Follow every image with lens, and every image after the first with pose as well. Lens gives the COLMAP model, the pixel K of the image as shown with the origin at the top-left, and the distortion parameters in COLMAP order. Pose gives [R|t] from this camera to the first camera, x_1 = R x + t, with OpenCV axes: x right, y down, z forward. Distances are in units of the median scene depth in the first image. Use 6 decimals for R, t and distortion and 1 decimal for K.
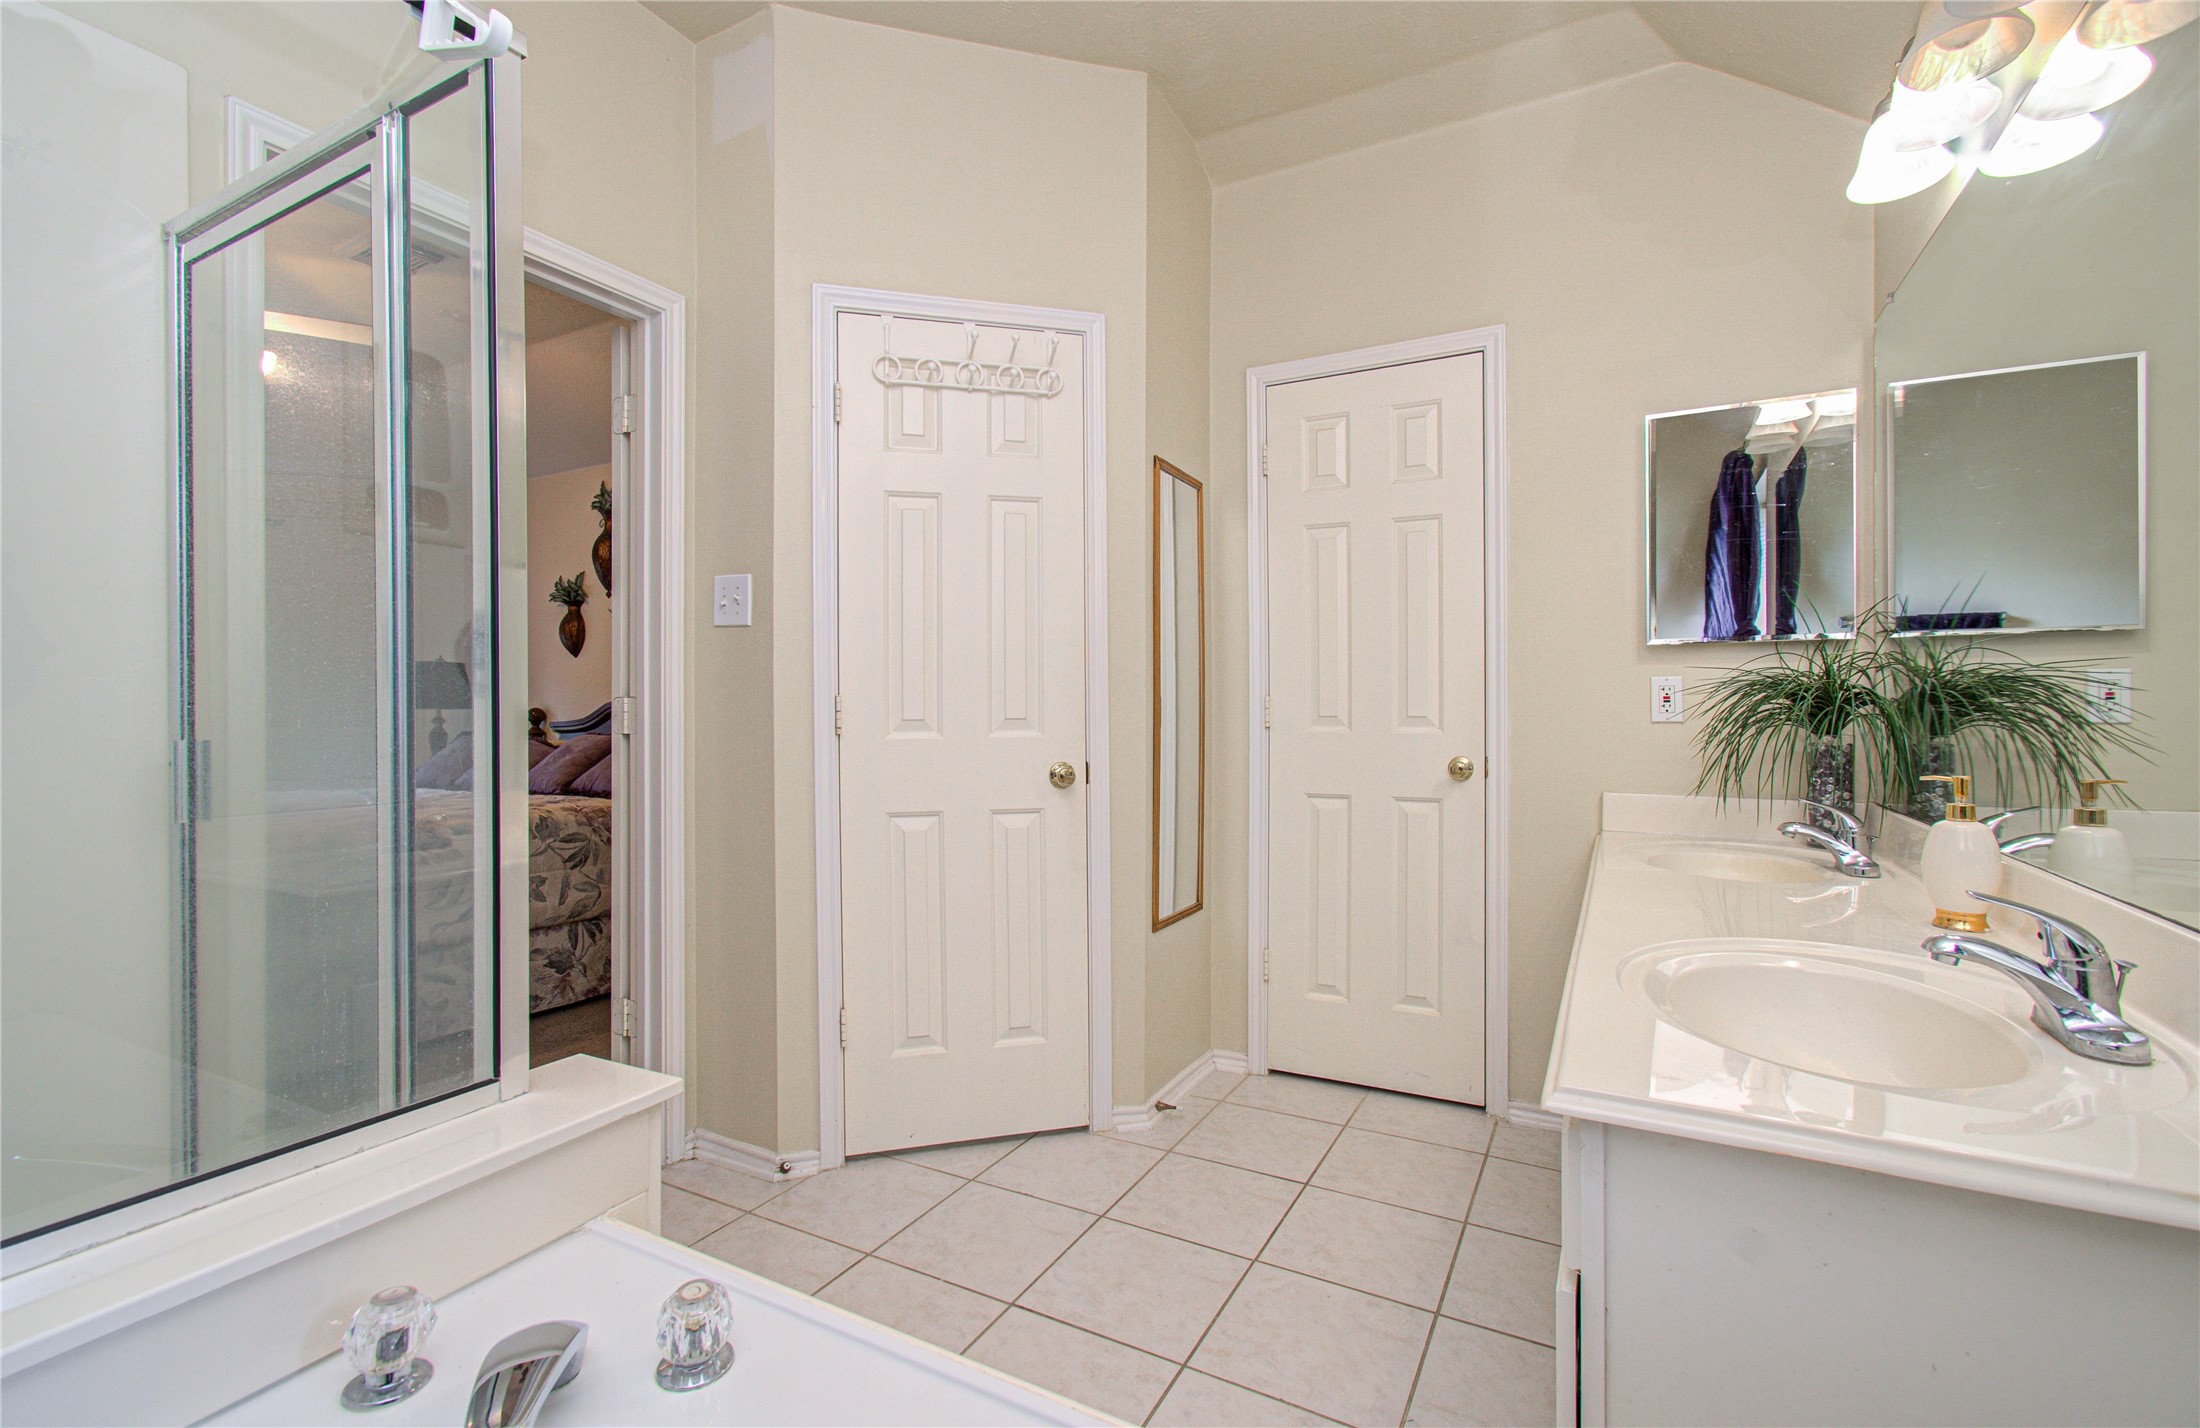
lens RADIAL K [[964.3, 0, 1114.1], [0, 964.3, 720.4], [0, 0, 1]] dist [-0.002119, -0.000175]
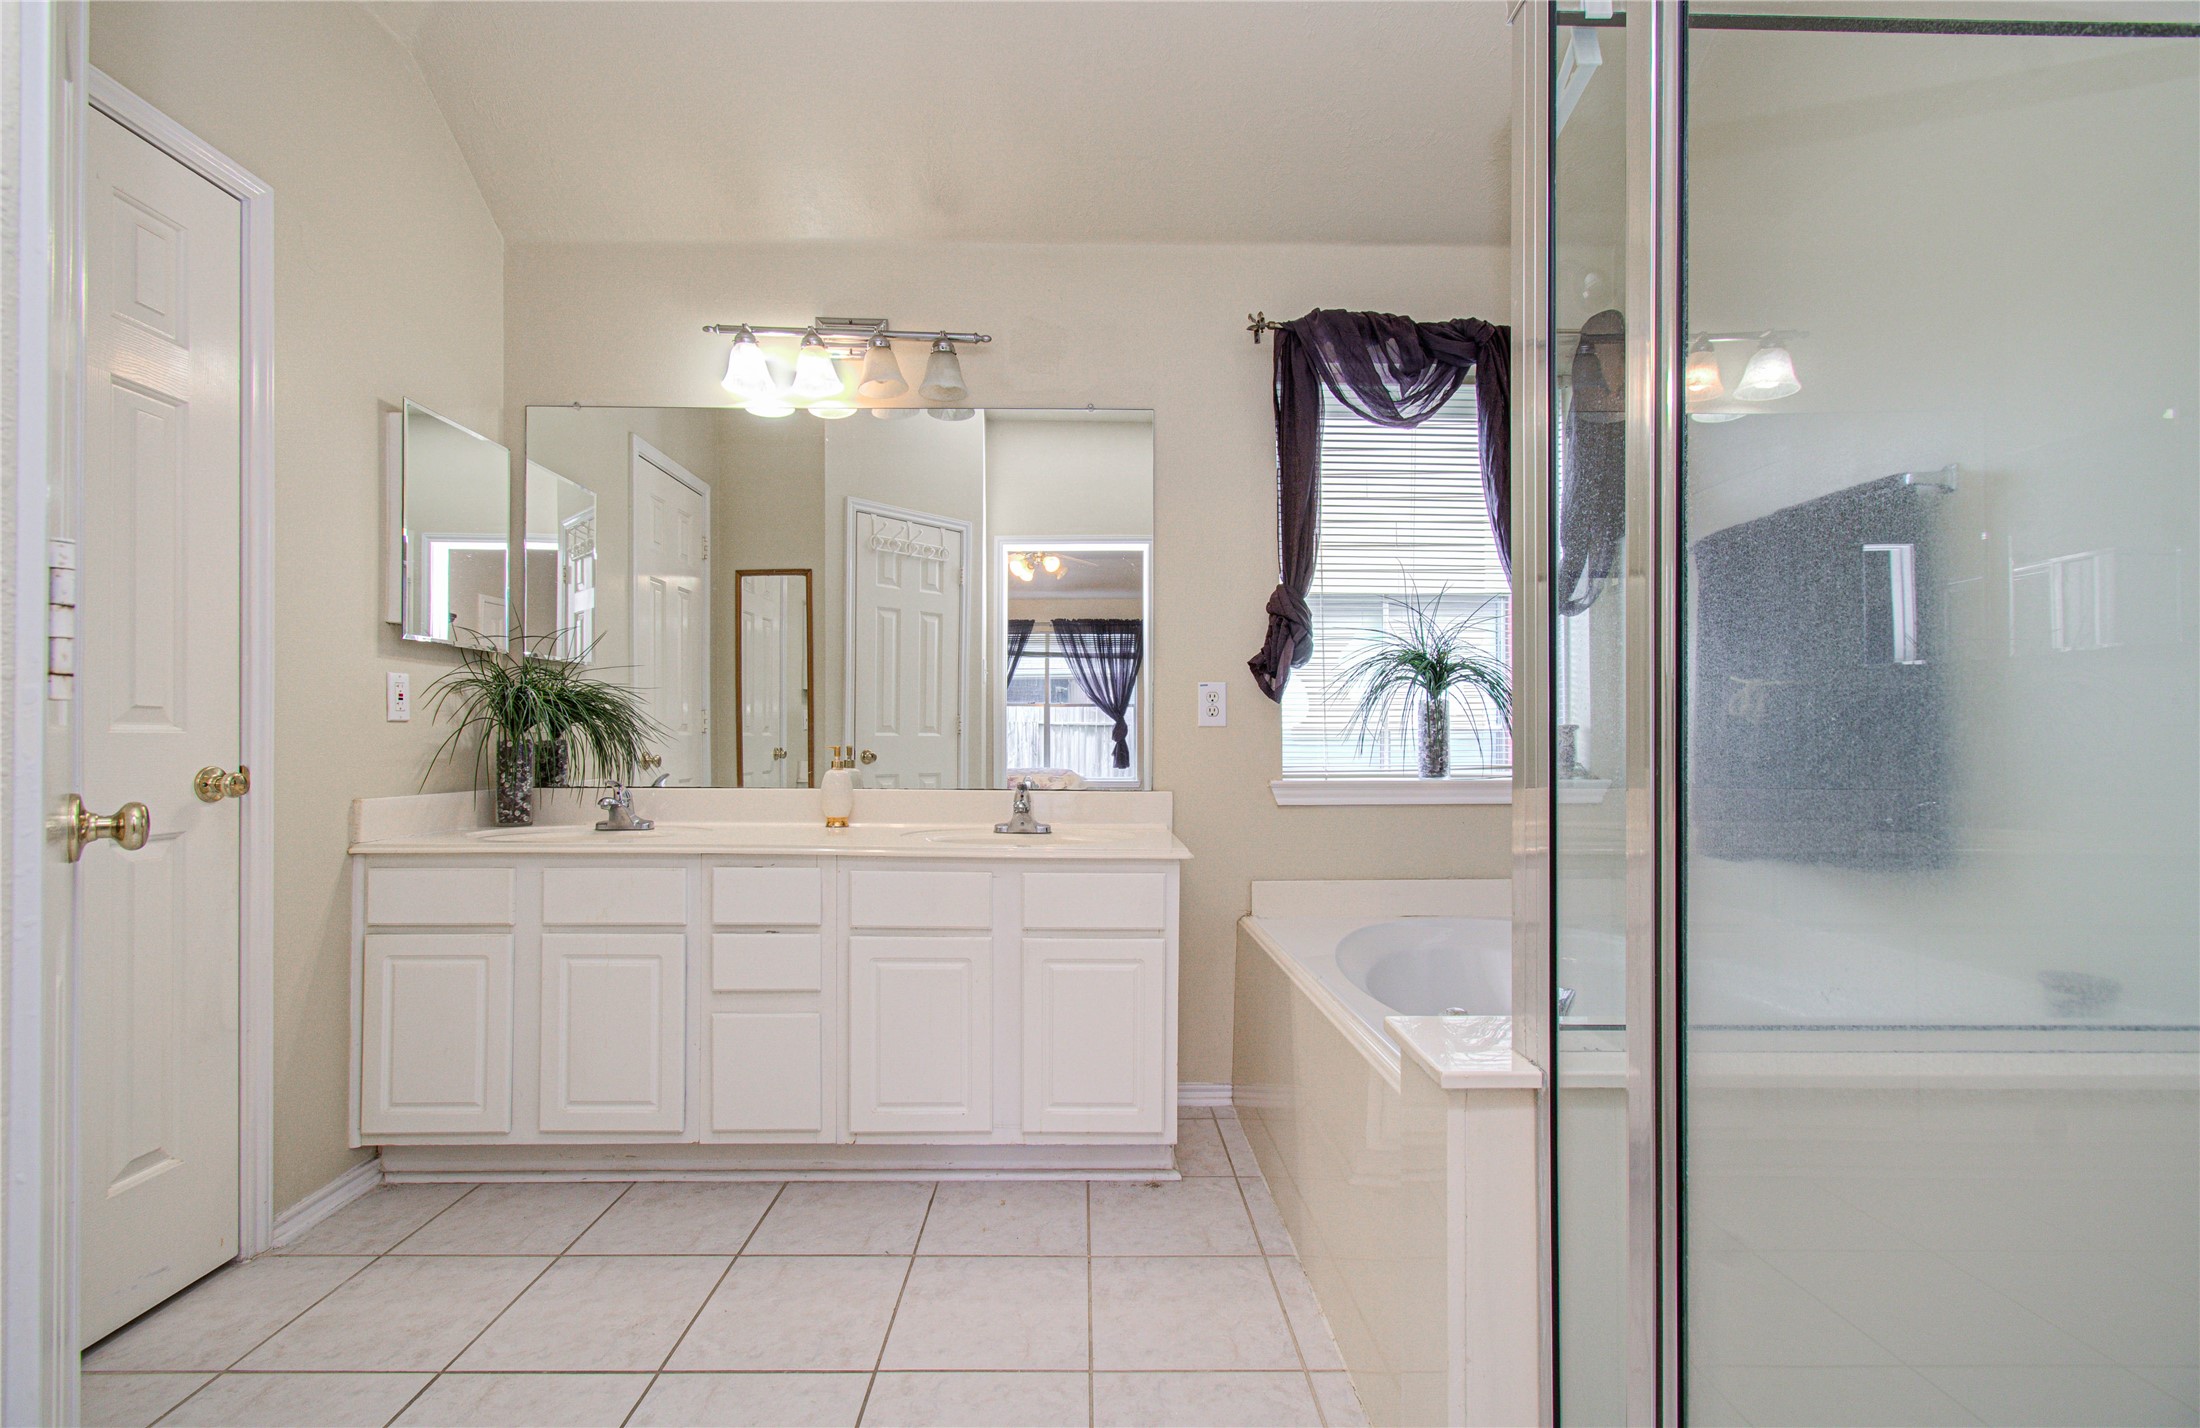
lens RADIAL K [[939.8, 0, 1080.4], [0, 939.8, 726.8], [0, 0, 1]] dist [-0.013931, -0.000029]
pose [[-0.480345, 0.012672, 0.876988, -0.609613], [0.009678, 0.999911, -0.009147, 0.024333], [-0.877026, 0.004094, -0.480425, 0.903382]]
